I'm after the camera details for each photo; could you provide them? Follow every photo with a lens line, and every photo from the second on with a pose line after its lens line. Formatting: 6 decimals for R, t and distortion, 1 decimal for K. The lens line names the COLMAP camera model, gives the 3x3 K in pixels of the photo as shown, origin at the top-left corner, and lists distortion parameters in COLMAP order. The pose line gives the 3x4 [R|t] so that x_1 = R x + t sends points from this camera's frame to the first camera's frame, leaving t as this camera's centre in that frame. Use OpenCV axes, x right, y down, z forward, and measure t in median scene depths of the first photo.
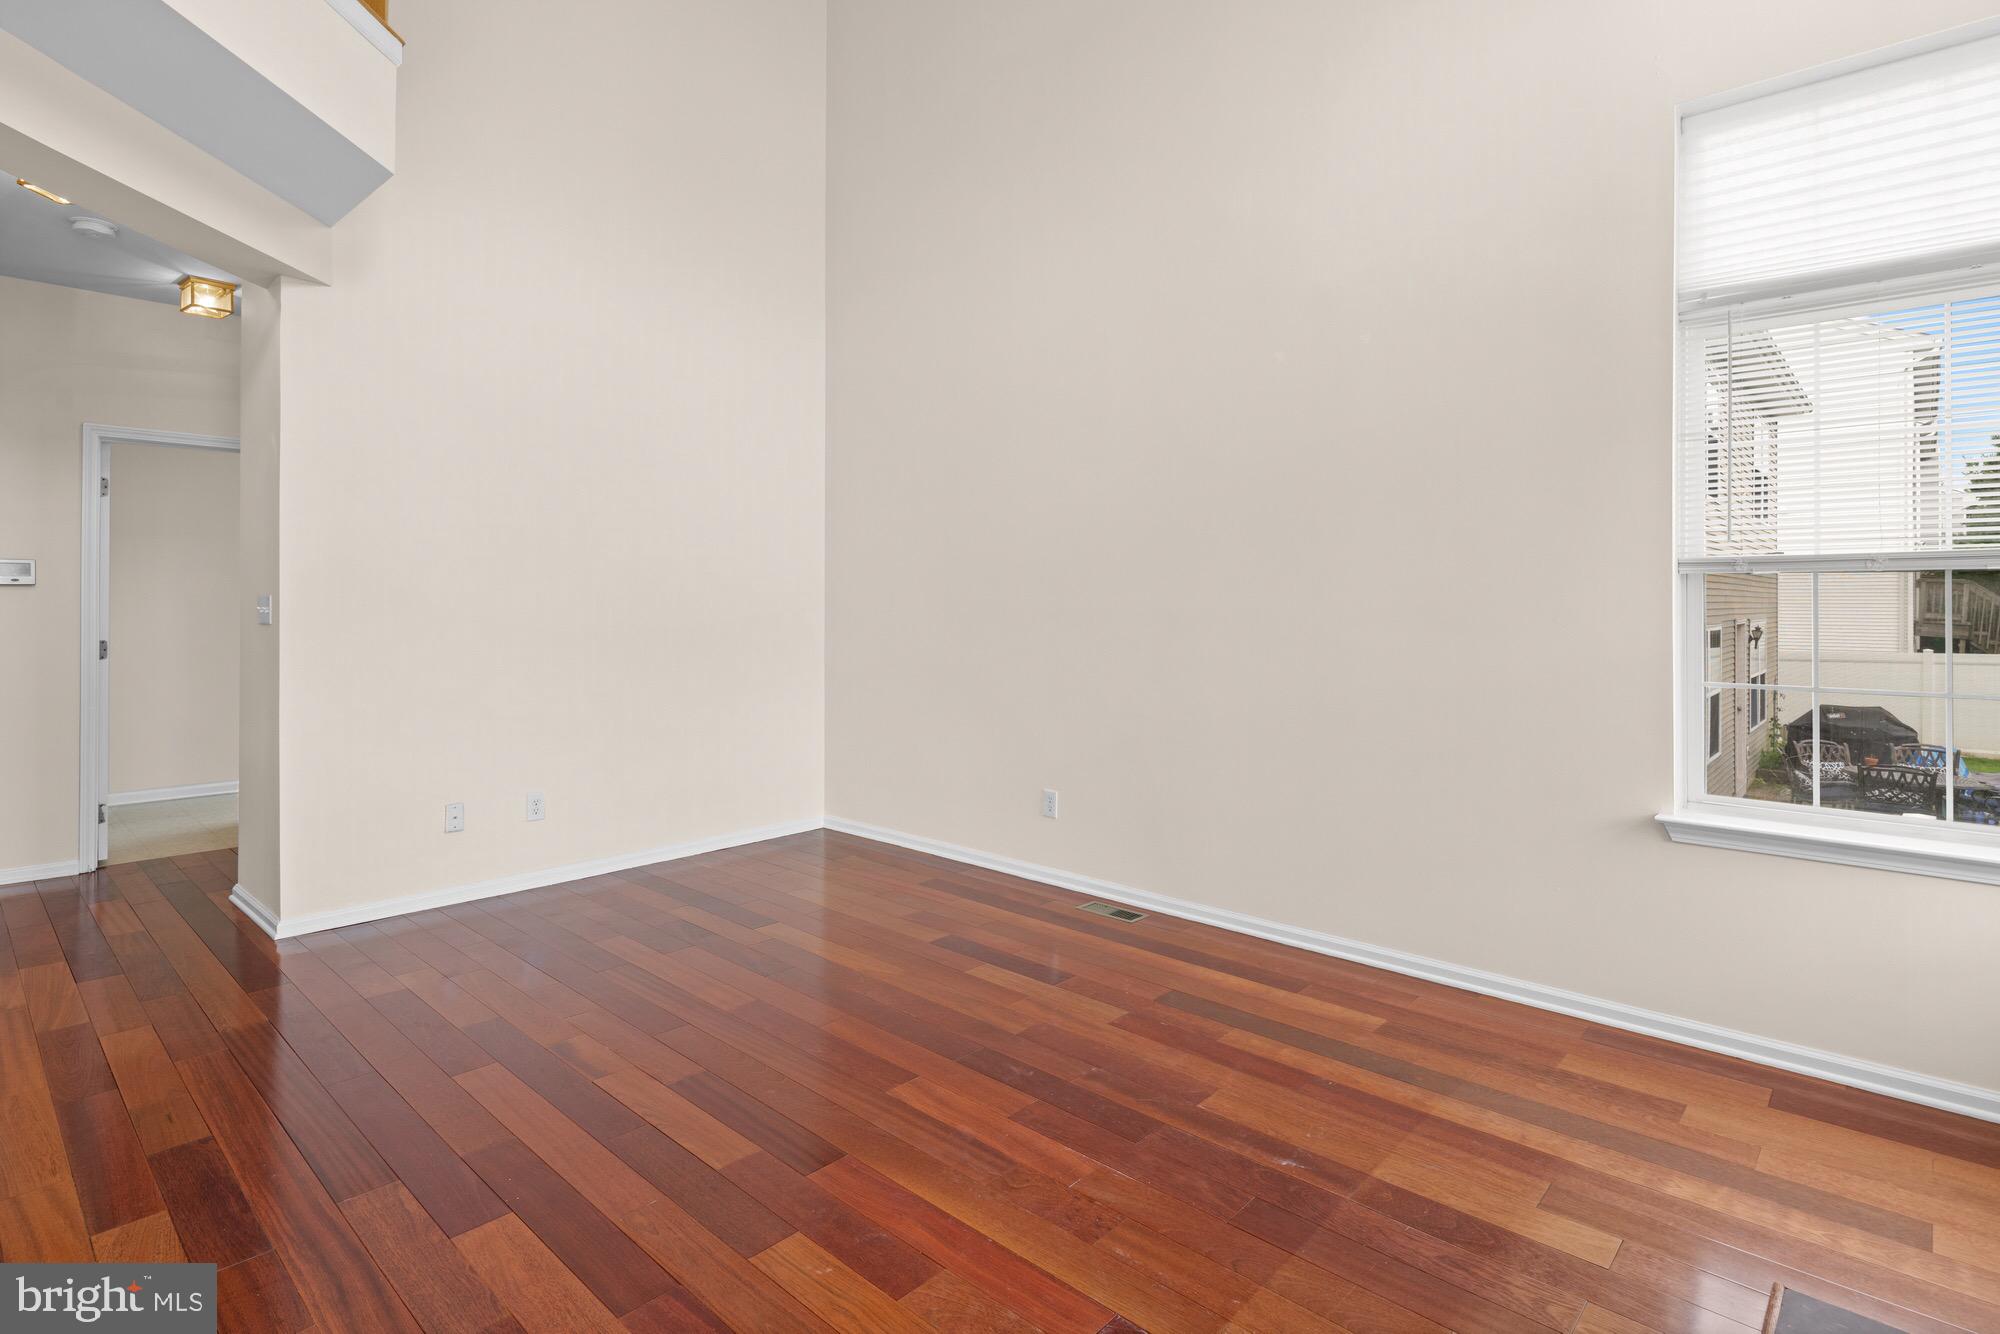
lens RADIAL K [[996.1, 0, 994.8], [0, 996.1, 601.8], [0, 0, 1]] dist [0.003691, -0.000012]
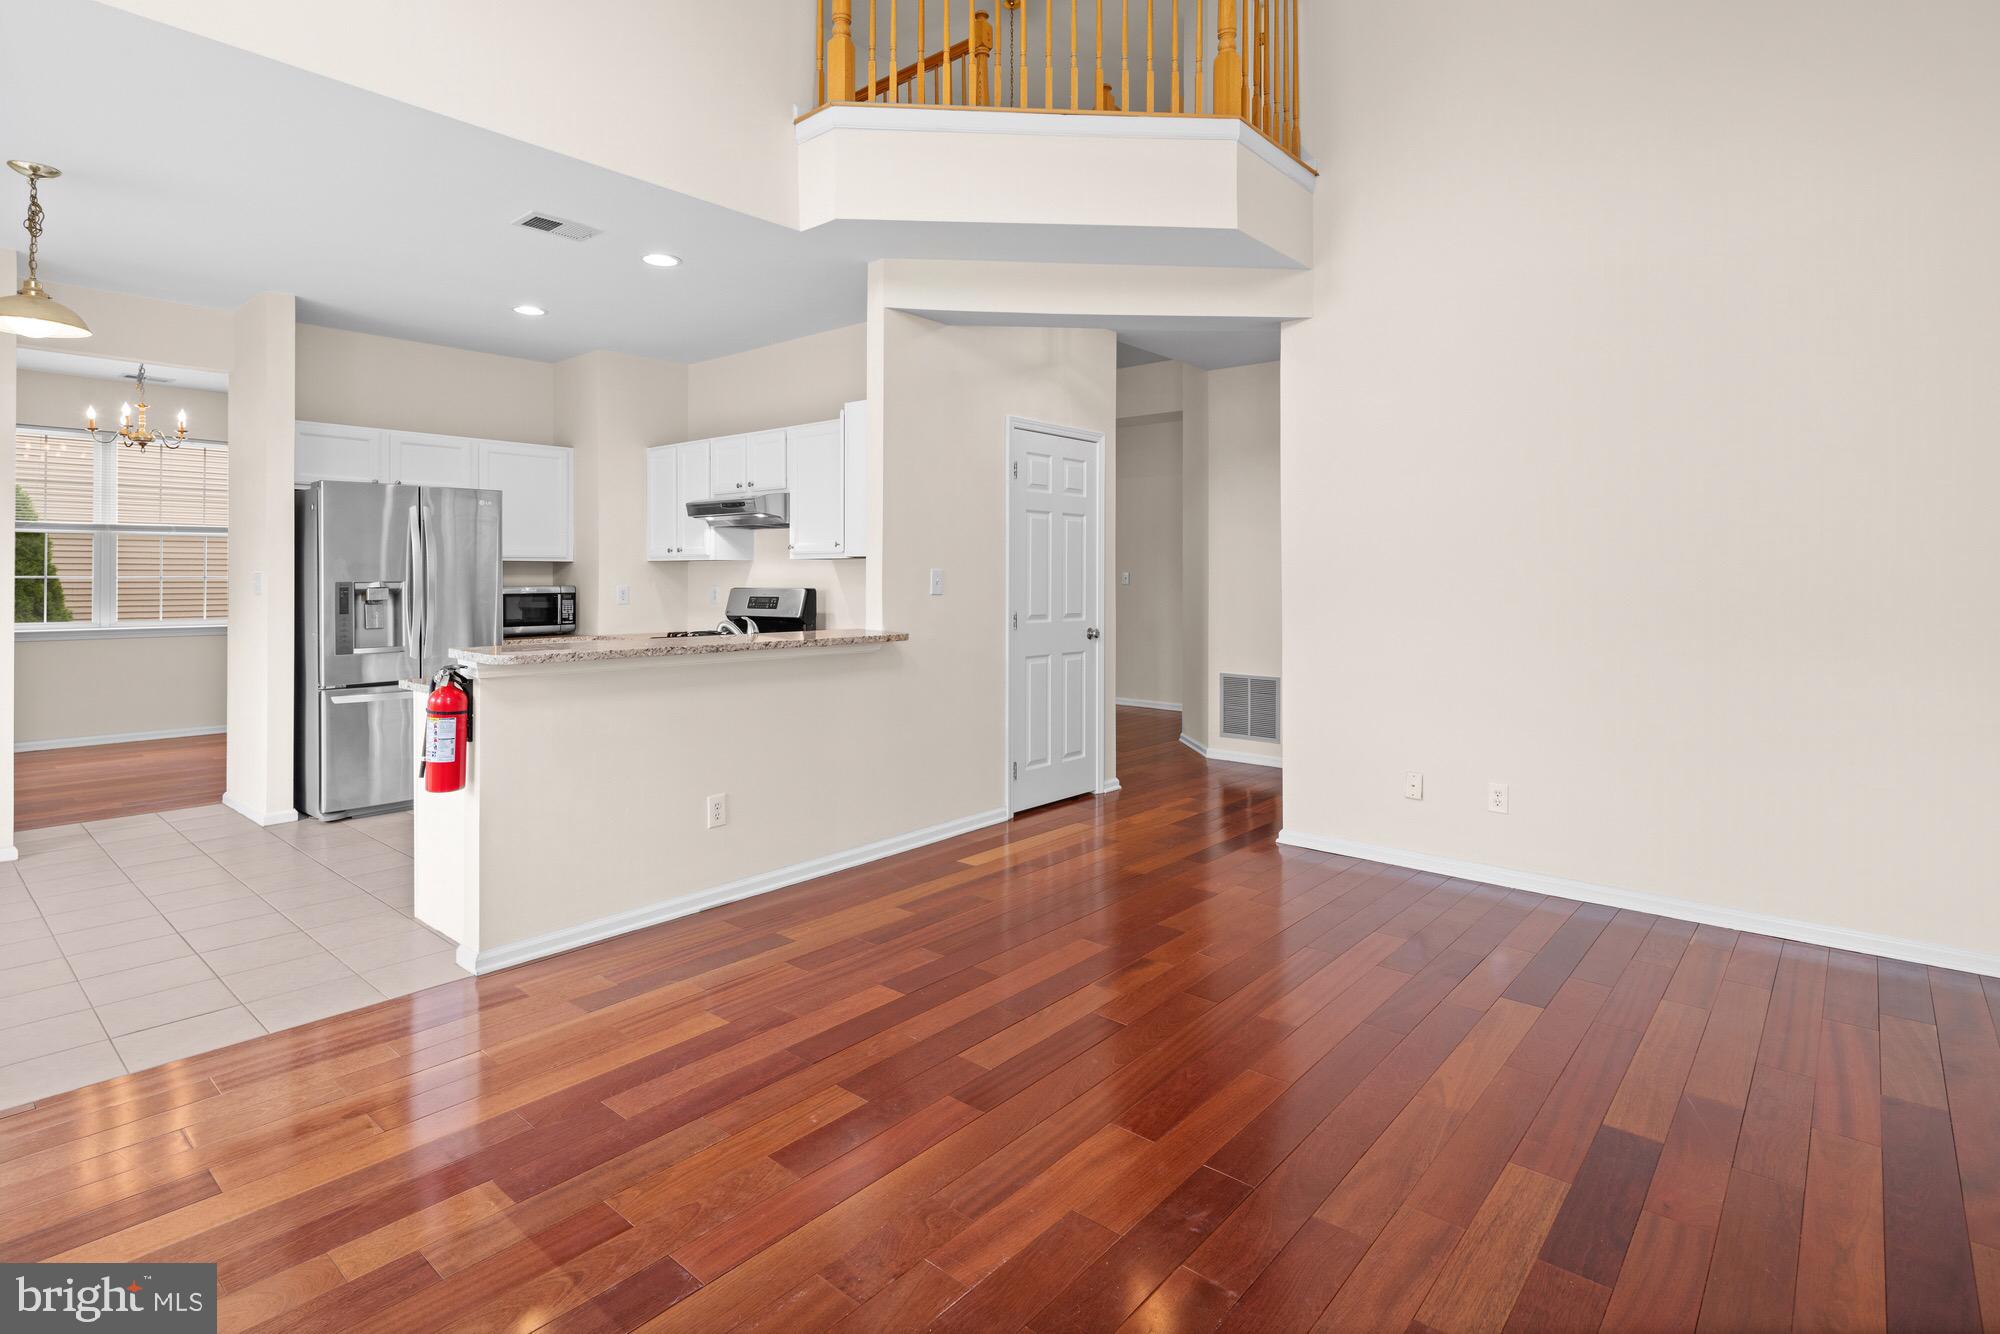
lens RADIAL K [[994.0, 0, 1005.3], [0, 994.0, 573.6], [0, 0, 1]] dist [0.003268, -0.000169]
pose [[0.035541, -0.005083, -0.999355, 0.826454], [0.003134, 0.999983, -0.004975, -0.002212], [0.999363, -0.002955, 0.035557, 0.913598]]
